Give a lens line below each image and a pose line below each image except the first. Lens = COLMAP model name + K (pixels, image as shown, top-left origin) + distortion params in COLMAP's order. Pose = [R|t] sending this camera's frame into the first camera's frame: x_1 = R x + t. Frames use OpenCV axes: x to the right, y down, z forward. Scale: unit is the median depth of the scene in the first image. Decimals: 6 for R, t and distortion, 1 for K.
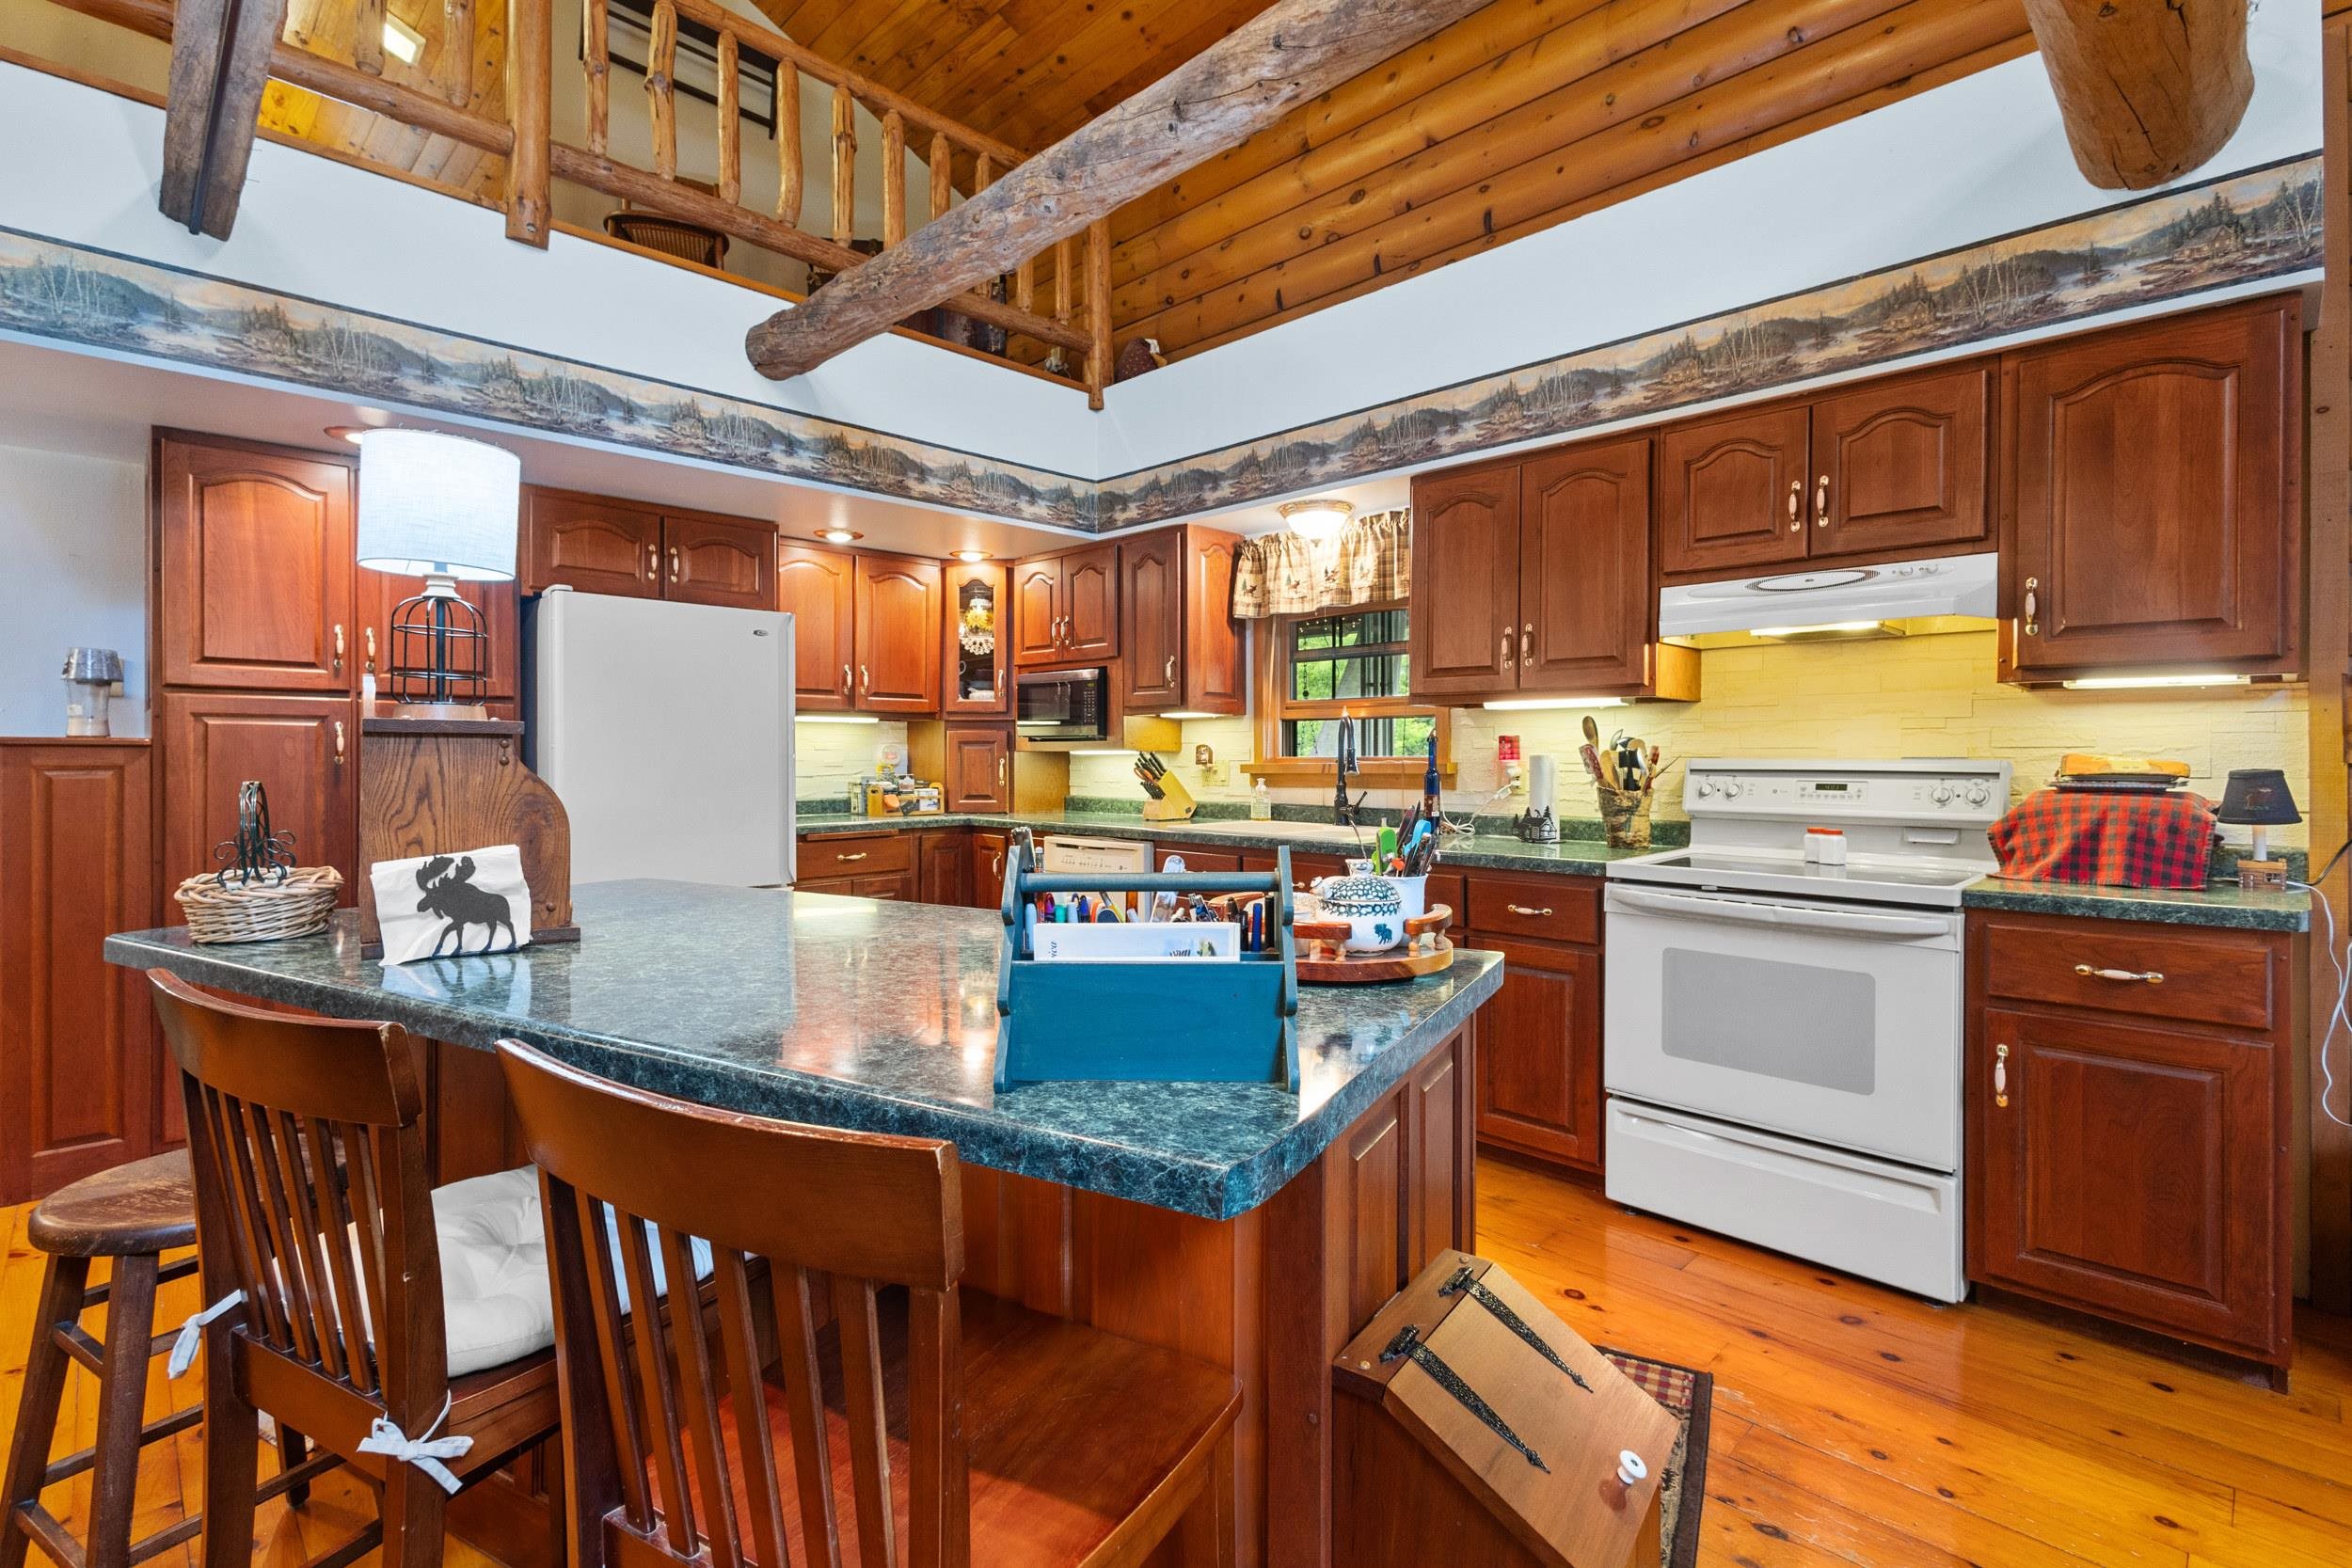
lens RADIAL K [[1080.2, 0, 1170.5], [0, 1080.2, 756.7], [0, 0, 1]] dist [0.012428, -0.004576]
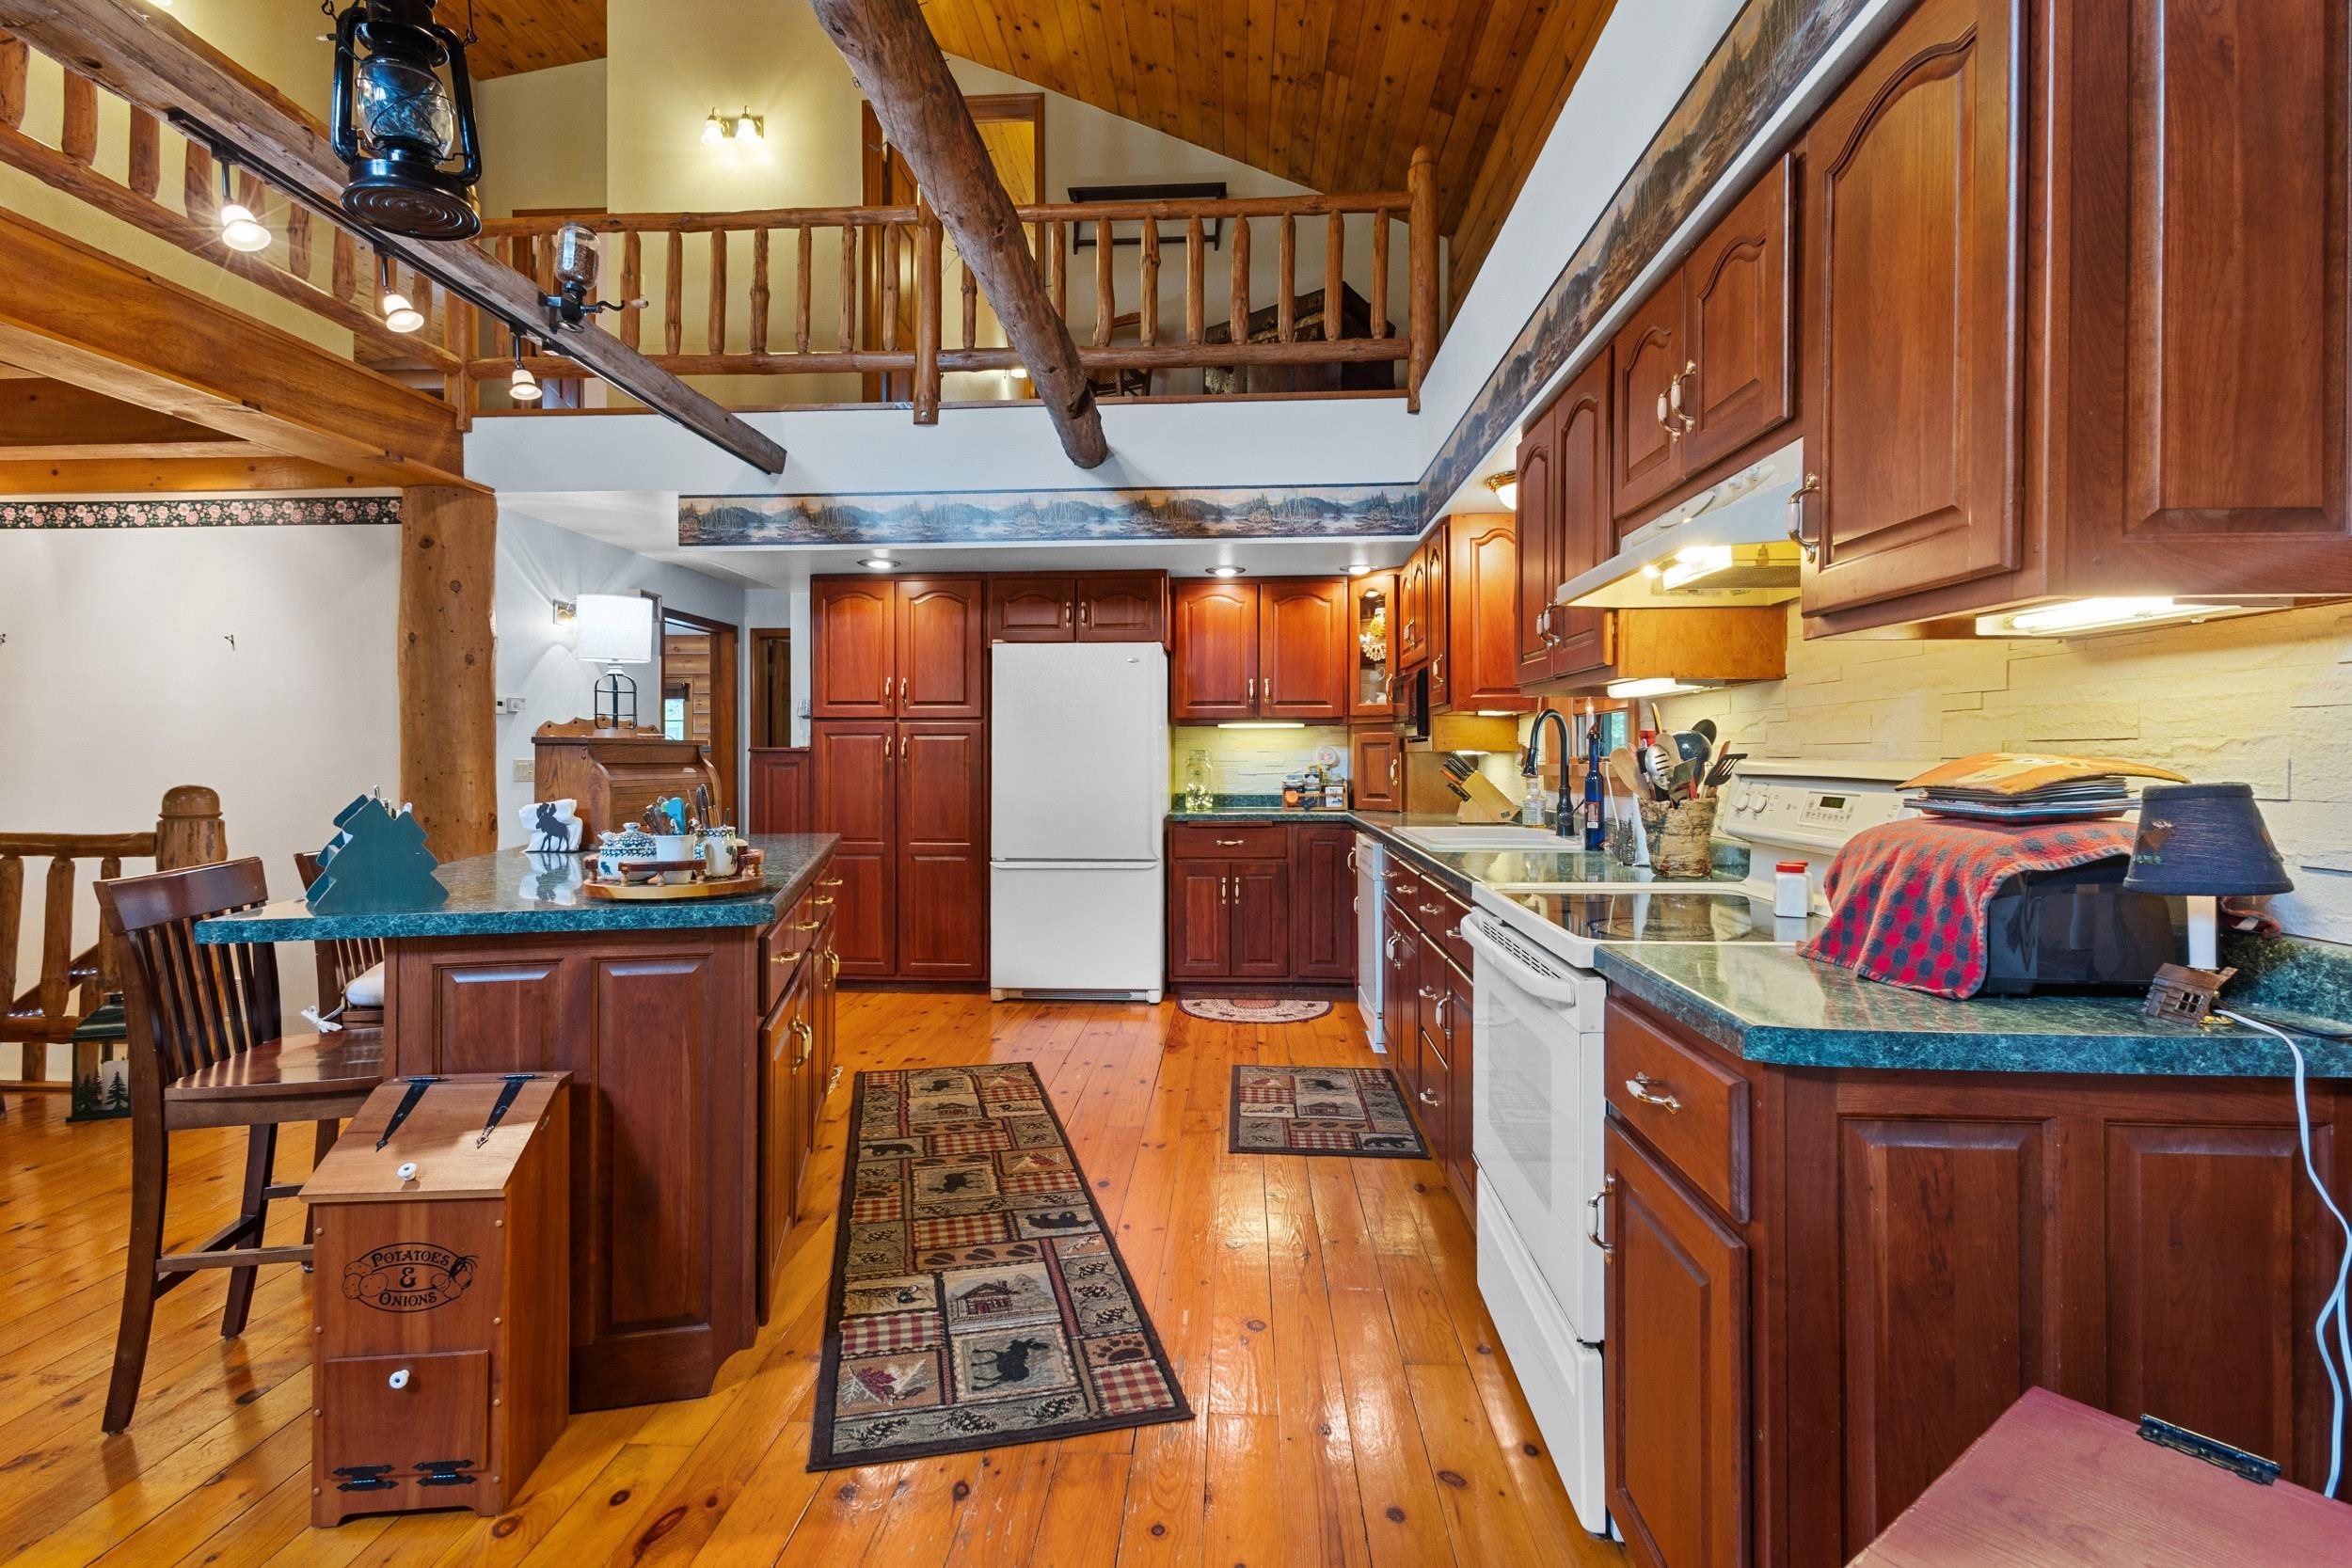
lens RADIAL K [[1080.2, 0, 1165.3], [0, 1080.2, 753.0], [0, 0, 1]] dist [0.012428, -0.004576]
pose [[0.662832, -0.003654, -0.748759, 0.788269], [-0.000980, 0.999983, -0.005748, 0.003063], [0.748768, 0.004544, 0.662817, 0.242009]]
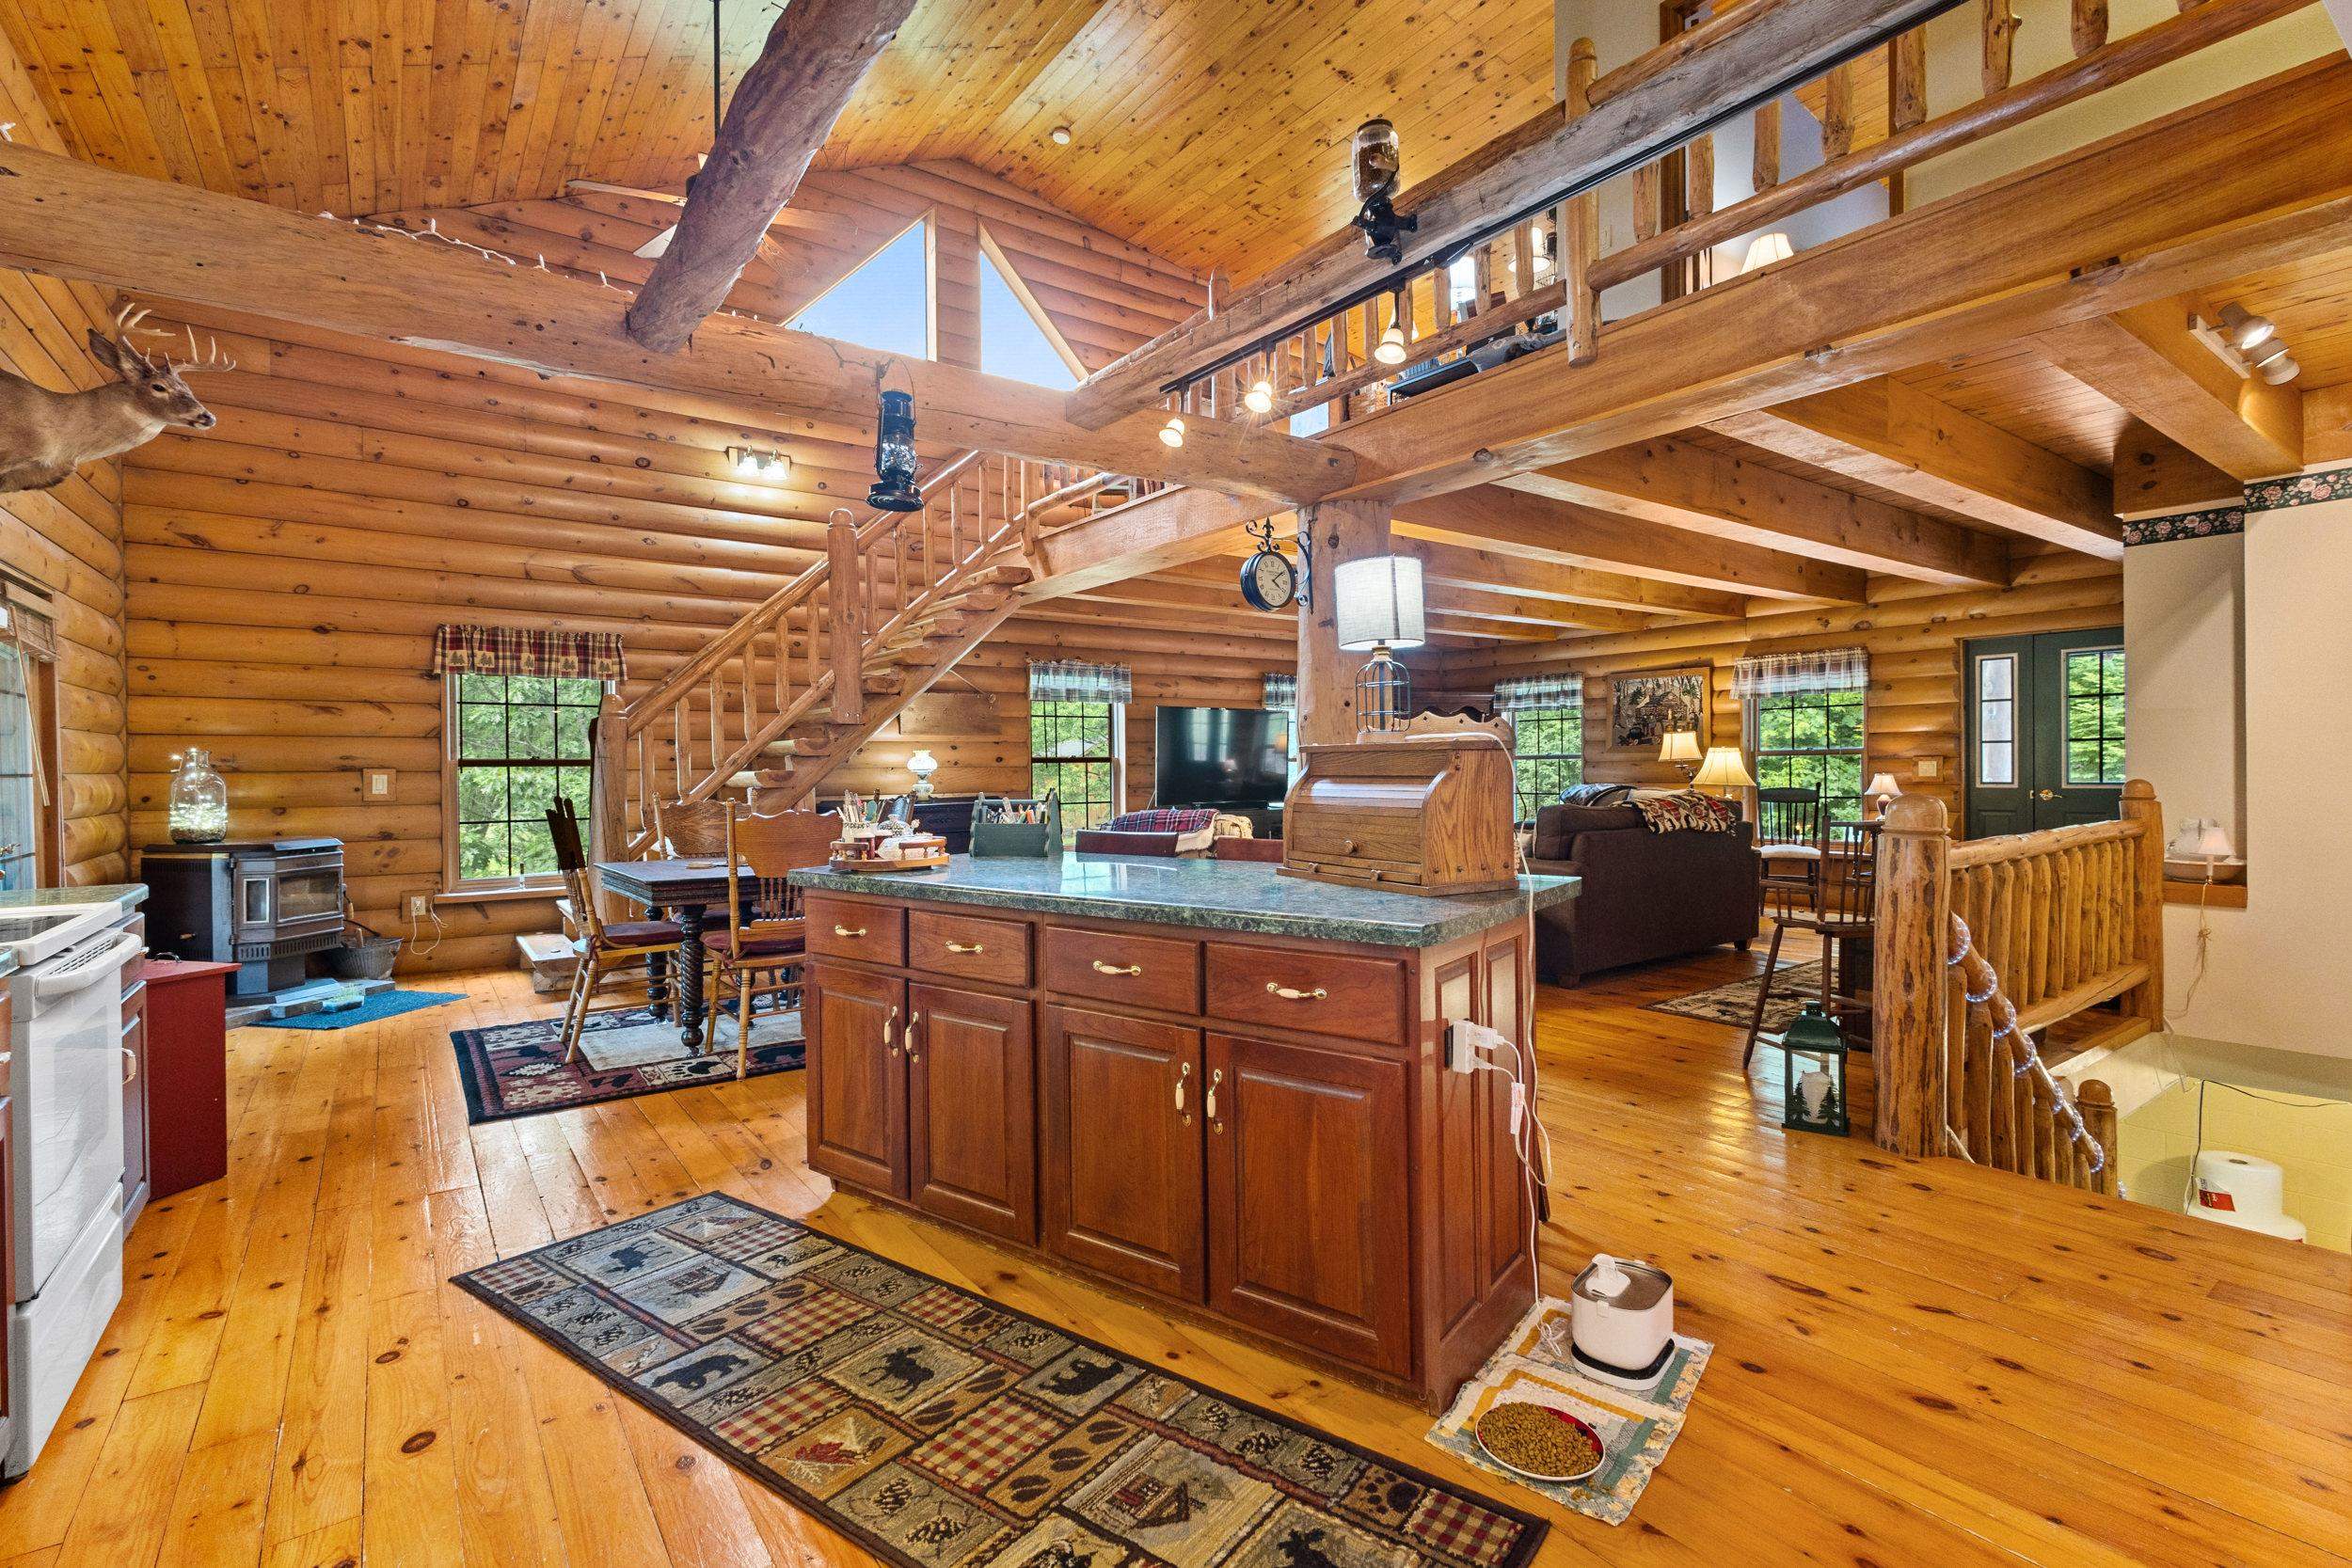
lens RADIAL K [[1080.2, 0, 1175.8], [0, 1080.2, 776.2], [0, 0, 1]] dist [0.012428, -0.004576]
pose [[-0.989240, 0.006188, 0.146169, -0.329001], [0.008017, 0.999897, 0.011926, -0.003784], [-0.146080, 0.012970, -0.989188, 1.391337]]
